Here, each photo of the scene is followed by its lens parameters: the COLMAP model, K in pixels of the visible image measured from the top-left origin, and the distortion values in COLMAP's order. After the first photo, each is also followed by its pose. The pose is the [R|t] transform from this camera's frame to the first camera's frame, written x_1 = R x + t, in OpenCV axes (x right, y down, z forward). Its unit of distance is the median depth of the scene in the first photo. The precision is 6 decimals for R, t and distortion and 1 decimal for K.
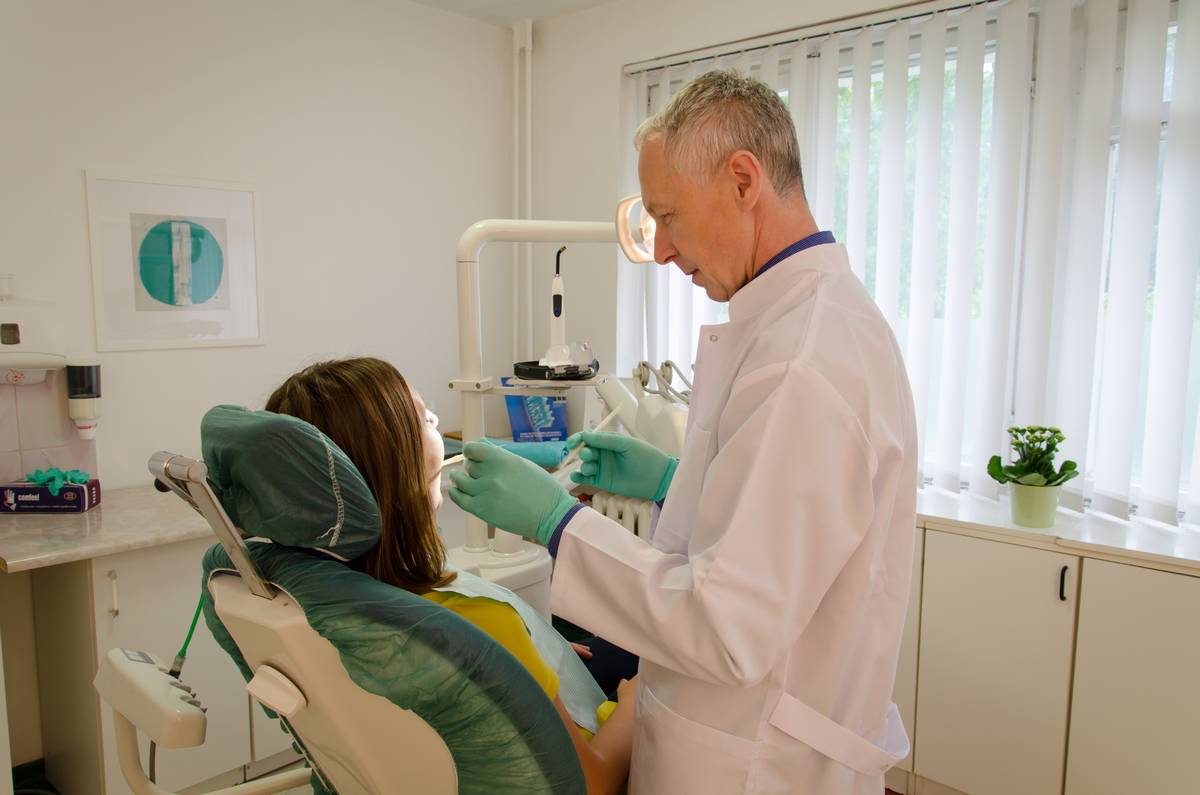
lens RADIAL K [[893.3, 0, 605.2], [0, 893.3, 406.0], [0, 0, 1]] dist [-0.001098, -0.009136]
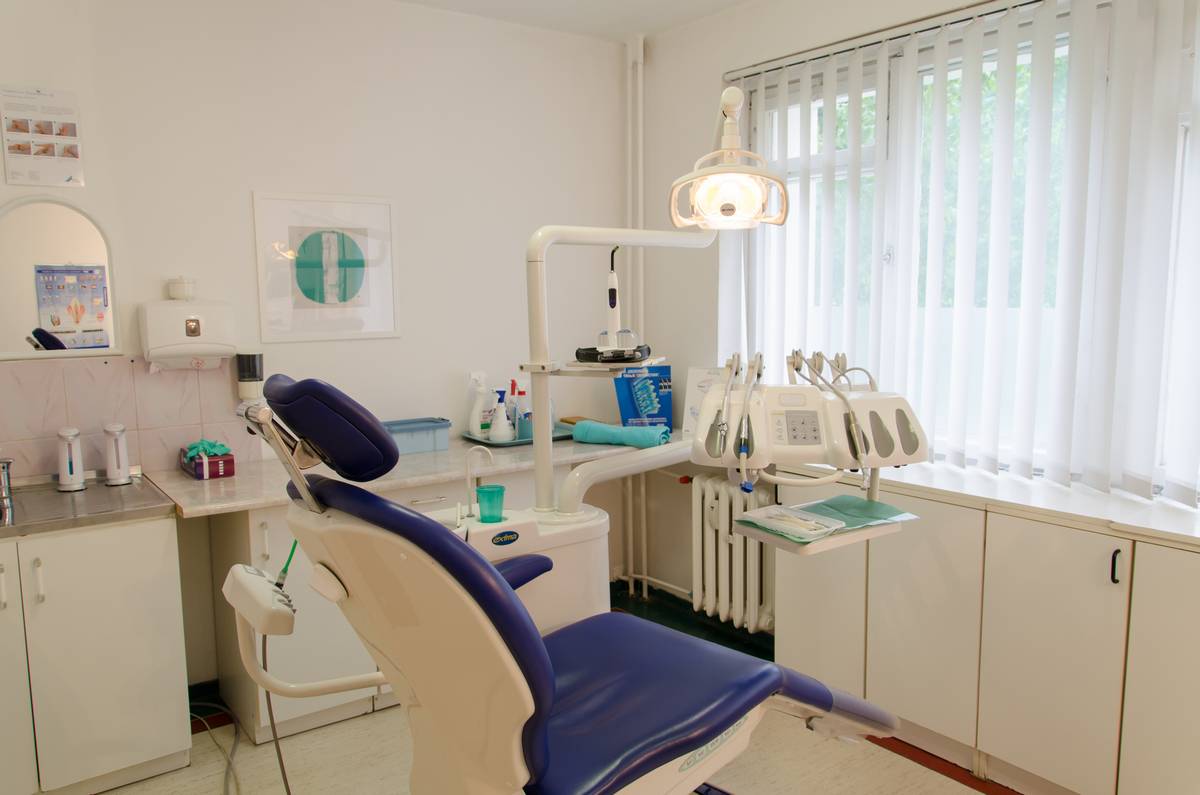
lens RADIAL K [[893.3, 0, 600.3], [0, 893.3, 396.9], [0, 0, 1]] dist [-0.001098, -0.009136]
pose [[0.981727, 0.008324, -0.190114, 0.109527], [-0.009529, 0.999940, -0.005424, 0.014692], [0.190058, 0.007137, 0.981747, -0.092786]]
